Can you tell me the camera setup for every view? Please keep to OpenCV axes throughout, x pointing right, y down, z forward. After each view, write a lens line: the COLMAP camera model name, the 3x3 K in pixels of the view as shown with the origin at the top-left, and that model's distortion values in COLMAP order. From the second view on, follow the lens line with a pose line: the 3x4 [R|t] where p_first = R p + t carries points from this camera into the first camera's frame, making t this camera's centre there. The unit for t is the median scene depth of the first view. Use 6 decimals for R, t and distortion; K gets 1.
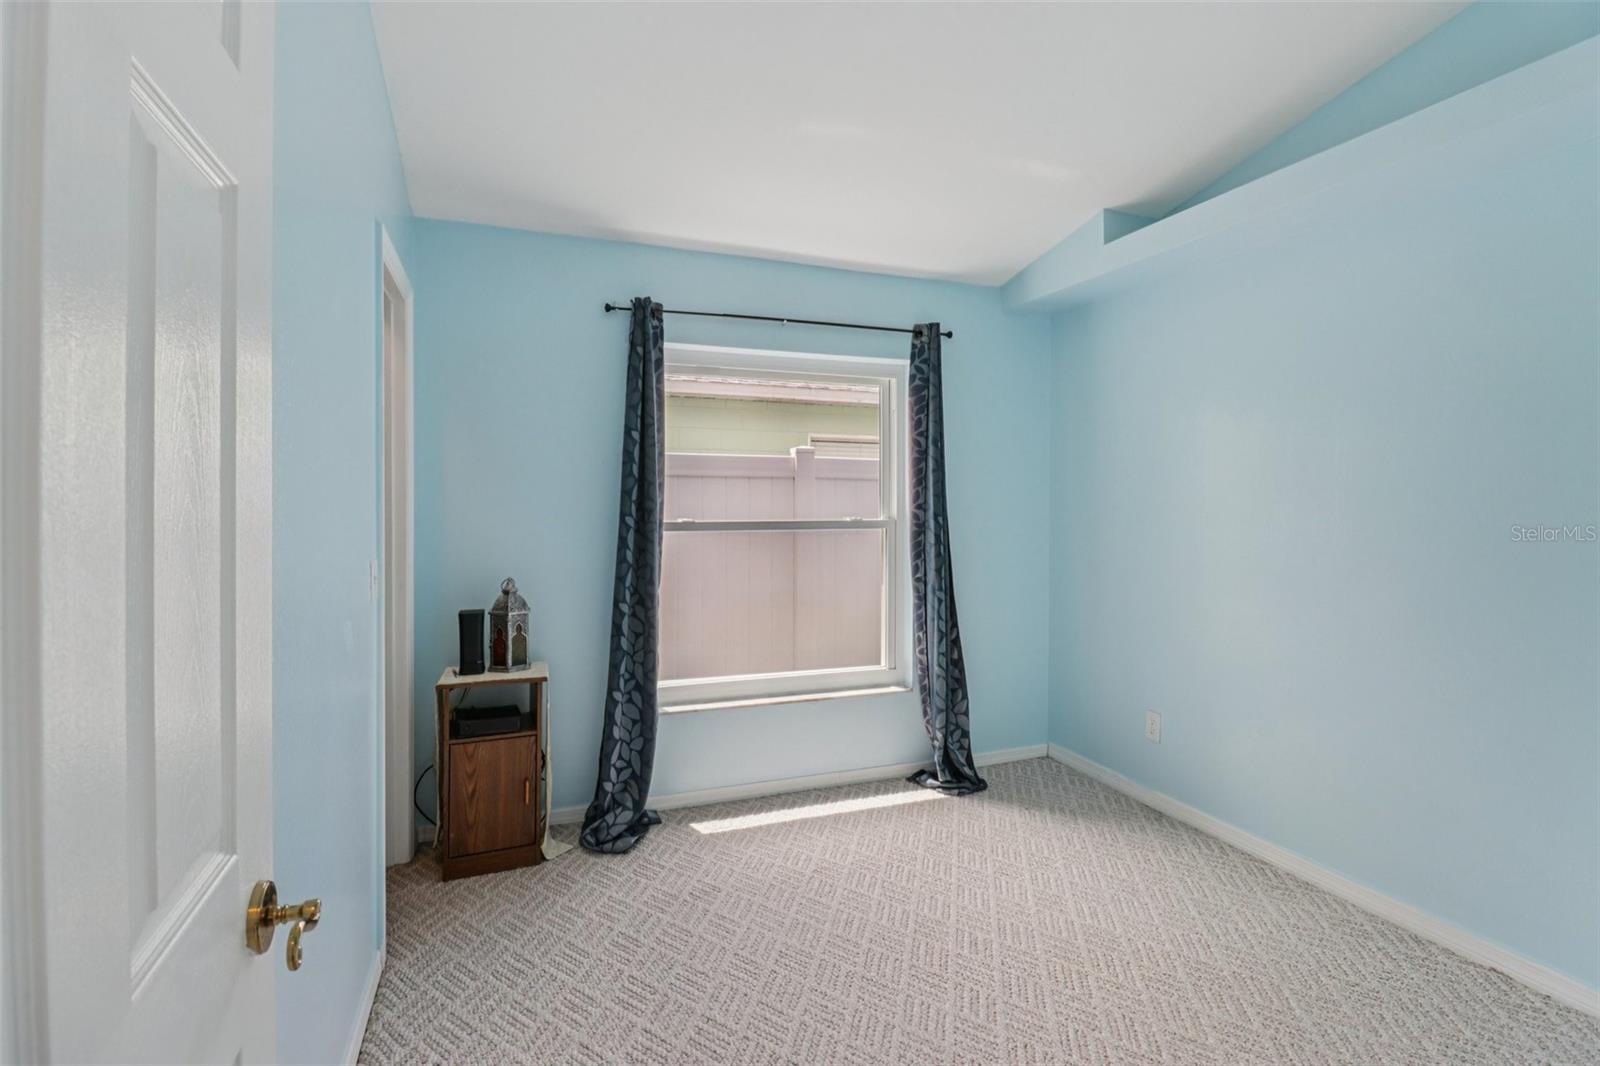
lens RADIAL K [[761.4, 0, 795.1], [0, 761.4, 502.5], [0, 0, 1]] dist [-0.000080, -0.016989]
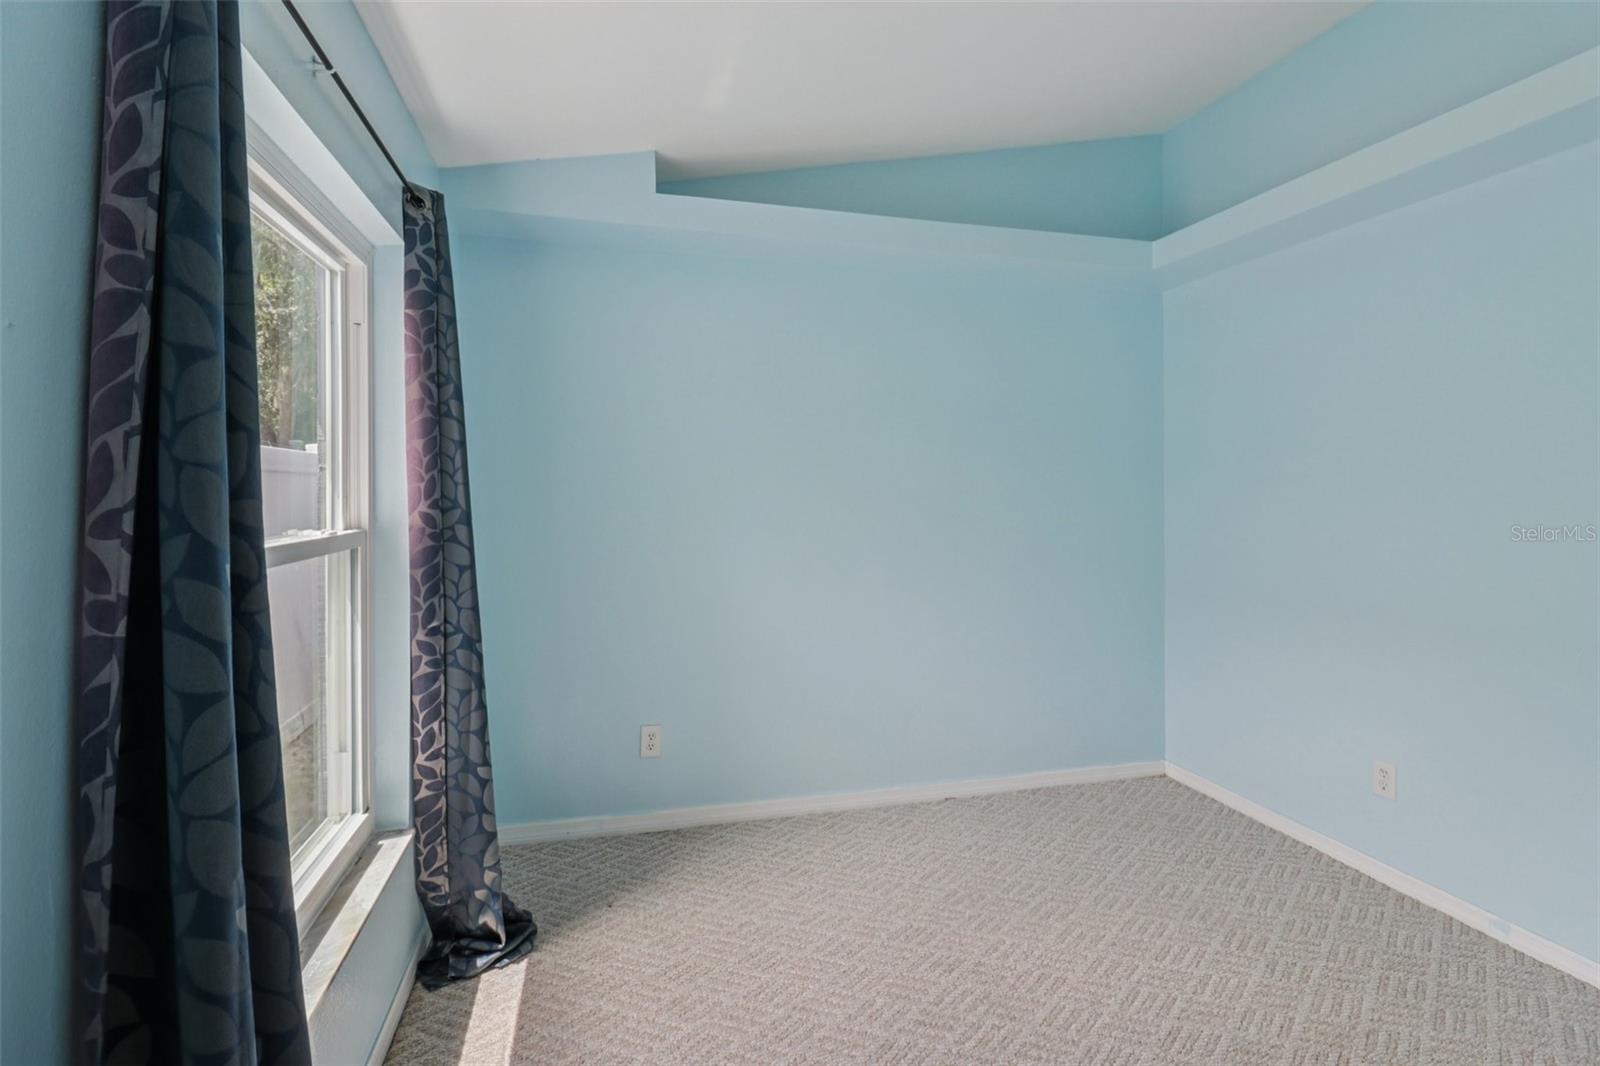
lens RADIAL K [[761.4, 0, 795.1], [0, 761.4, 502.5], [0, 0, 1]] dist [-0.000080, -0.016989]
pose [[0.095573, -0.006997, 0.995398, -0.404375], [0.004843, 0.999967, 0.006564, 0.001512], [-0.995411, 0.004194, 0.095604, 0.715810]]
